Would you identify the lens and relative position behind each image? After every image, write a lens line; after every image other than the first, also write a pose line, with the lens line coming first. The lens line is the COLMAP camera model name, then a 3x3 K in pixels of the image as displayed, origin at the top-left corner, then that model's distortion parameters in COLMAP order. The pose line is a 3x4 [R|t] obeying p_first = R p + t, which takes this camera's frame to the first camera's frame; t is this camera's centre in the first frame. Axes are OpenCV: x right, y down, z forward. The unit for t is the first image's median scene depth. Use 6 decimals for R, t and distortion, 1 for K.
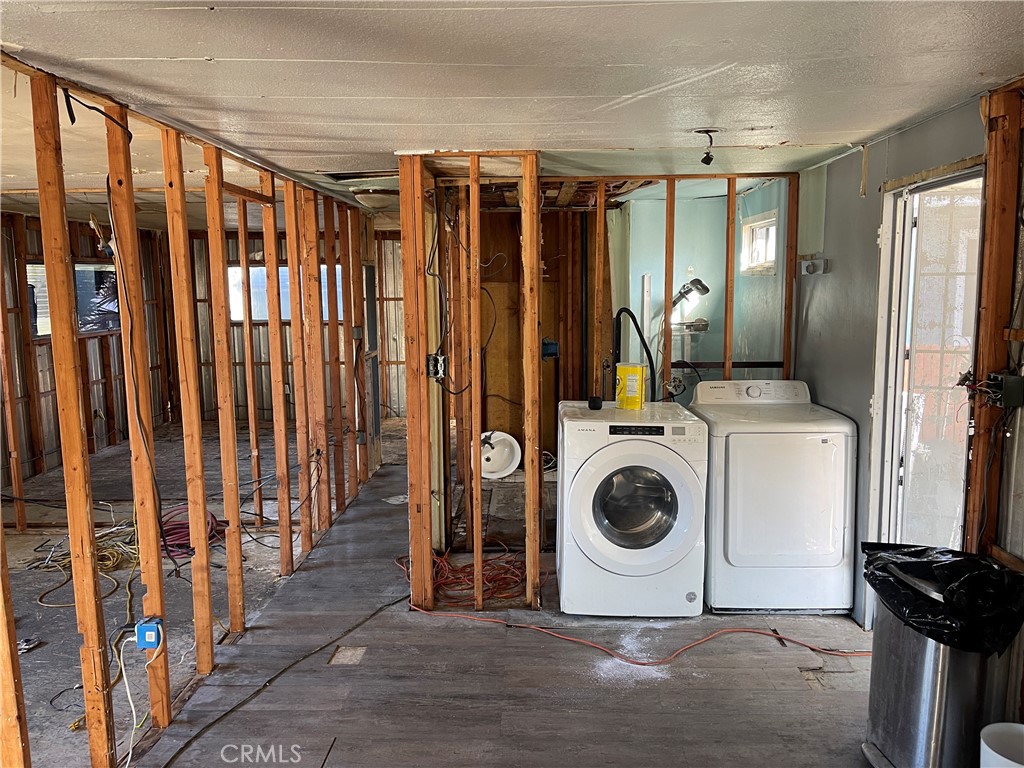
lens RADIAL K [[766.5, 0, 521.2], [0, 766.5, 380.8], [0, 0, 1]] dist [0.049858, -0.069826]
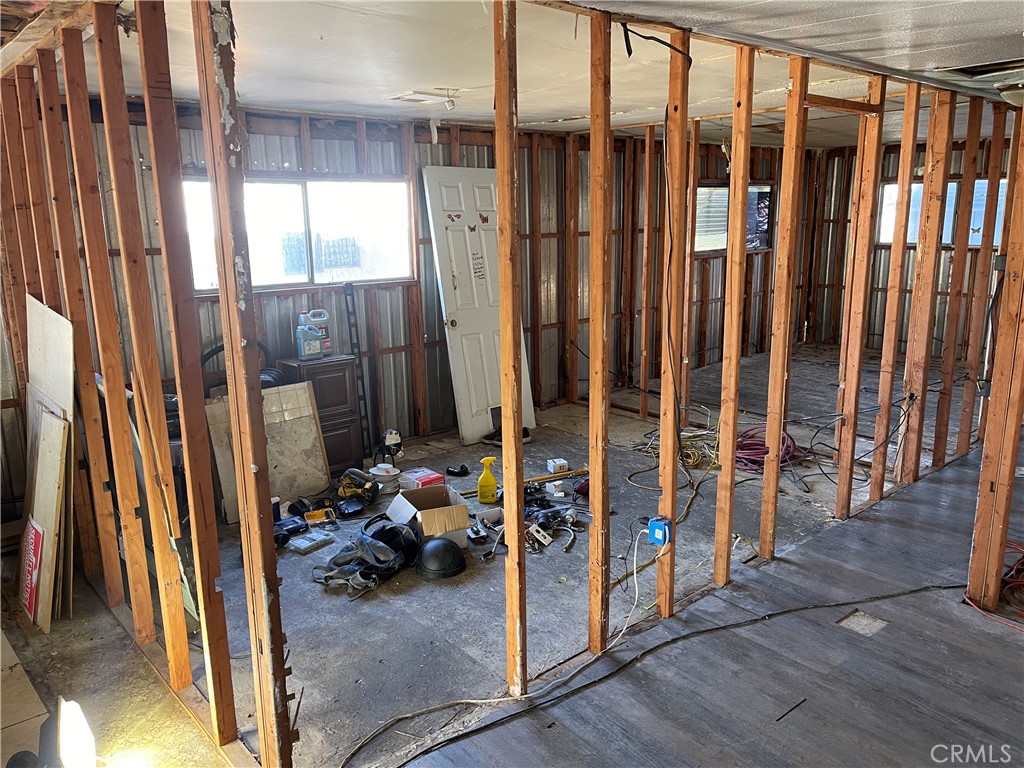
lens RADIAL K [[766.5, 0, 514.6], [0, 766.5, 381.2], [0, 0, 1]] dist [0.049858, -0.069826]
pose [[0.669159, 0.161934, -0.725261, 0.105238], [-0.086929, 0.986325, 0.140019, -0.014076], [0.738017, -0.030649, 0.674085, 0.088963]]
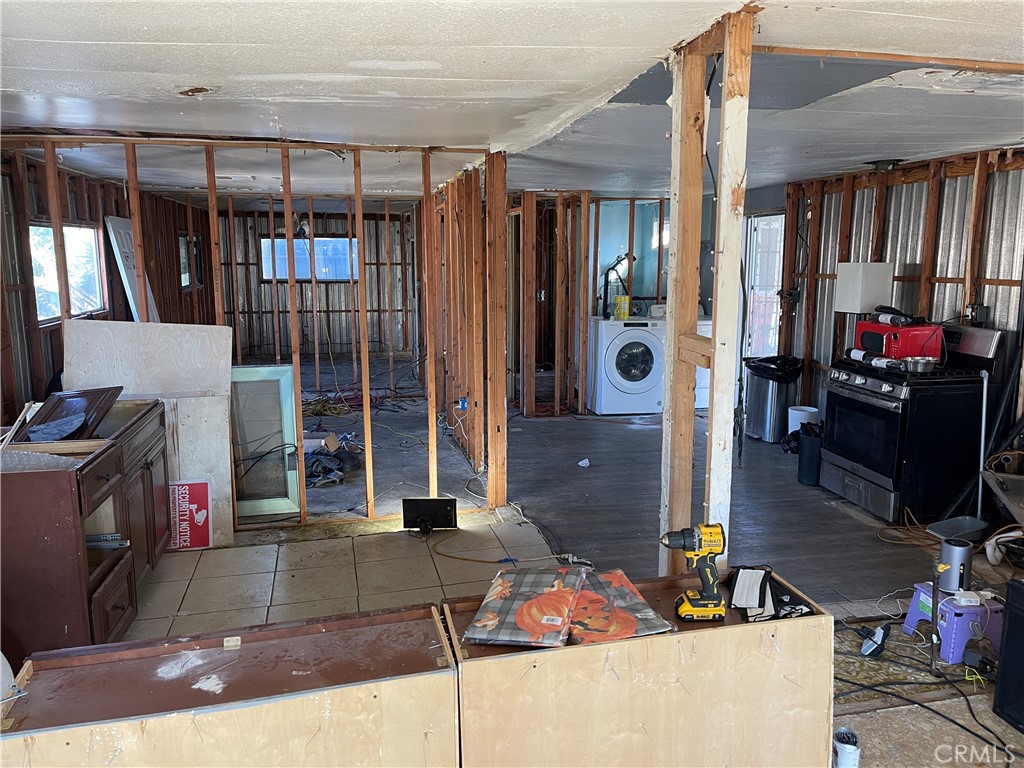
lens RADIAL K [[766.5, 0, 516.8], [0, 766.5, 376.7], [0, 0, 1]] dist [0.049858, -0.069826]
pose [[0.972494, -0.026613, 0.231403, -0.659977], [0.018932, 0.999196, 0.035351, 0.126492], [-0.232157, -0.029998, 0.972216, -0.980824]]
